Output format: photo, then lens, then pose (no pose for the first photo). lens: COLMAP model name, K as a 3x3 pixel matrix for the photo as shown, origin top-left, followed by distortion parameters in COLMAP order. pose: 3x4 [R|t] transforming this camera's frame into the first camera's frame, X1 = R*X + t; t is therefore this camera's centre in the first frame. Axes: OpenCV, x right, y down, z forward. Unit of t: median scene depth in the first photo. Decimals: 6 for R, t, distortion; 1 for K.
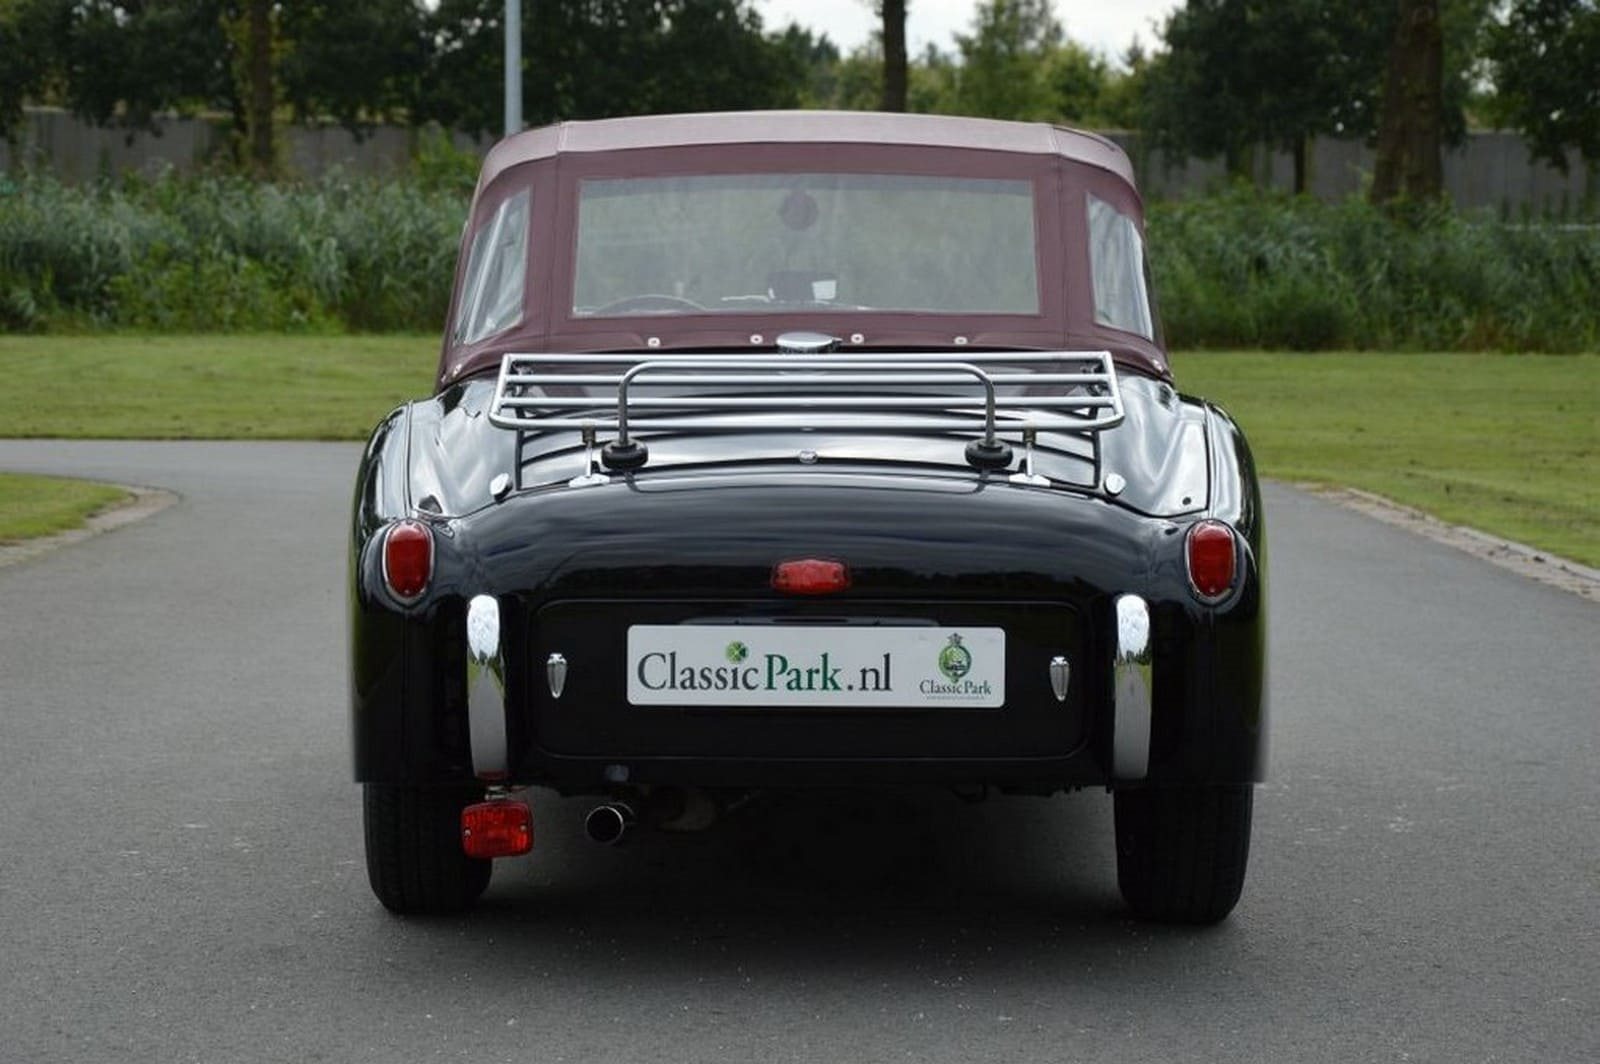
lens RADIAL K [[4413.3, 0, 806.7], [0, 4413.3, 523.4], [0, 0, 1]] dist [0.730456, 0.000000]
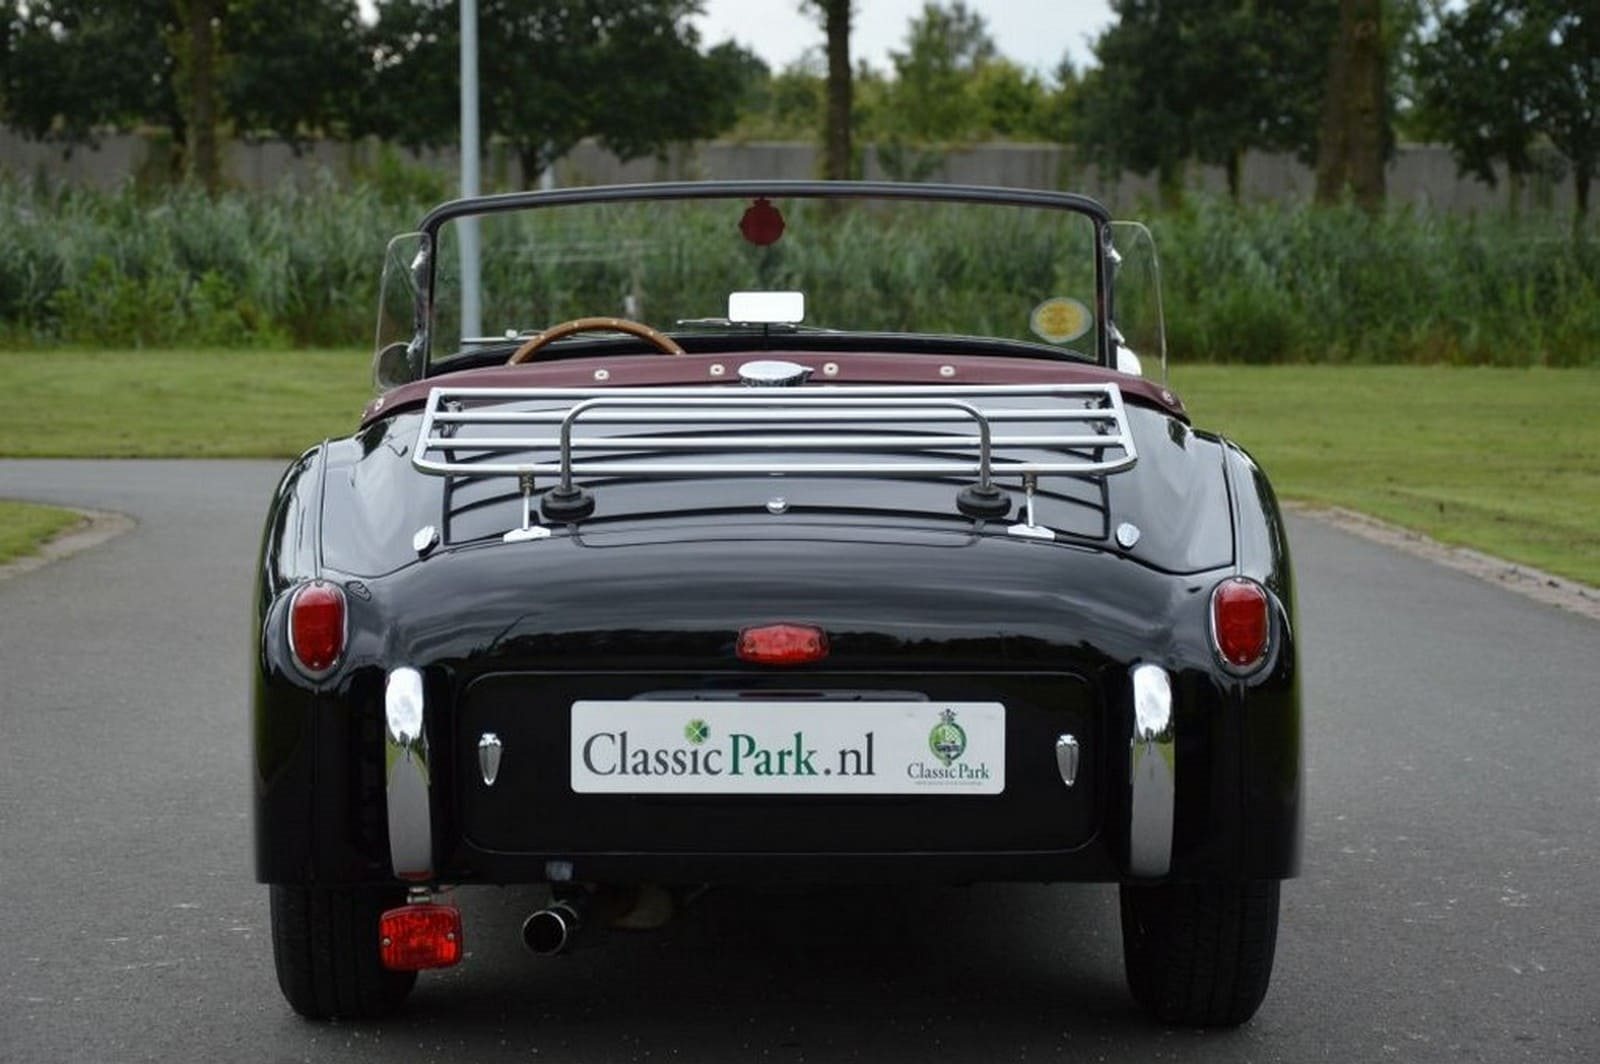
lens RADIAL K [[4232.6, 0, 775.2], [0, 4232.6, 506.8], [0, 0, 1]] dist [0.703061, 0.000000]
pose [[0.999970, -0.003582, 0.006903, -0.005881], [0.003610, 0.999986, -0.003990, -0.011431], [-0.006889, 0.004015, 0.999968, 0.160317]]
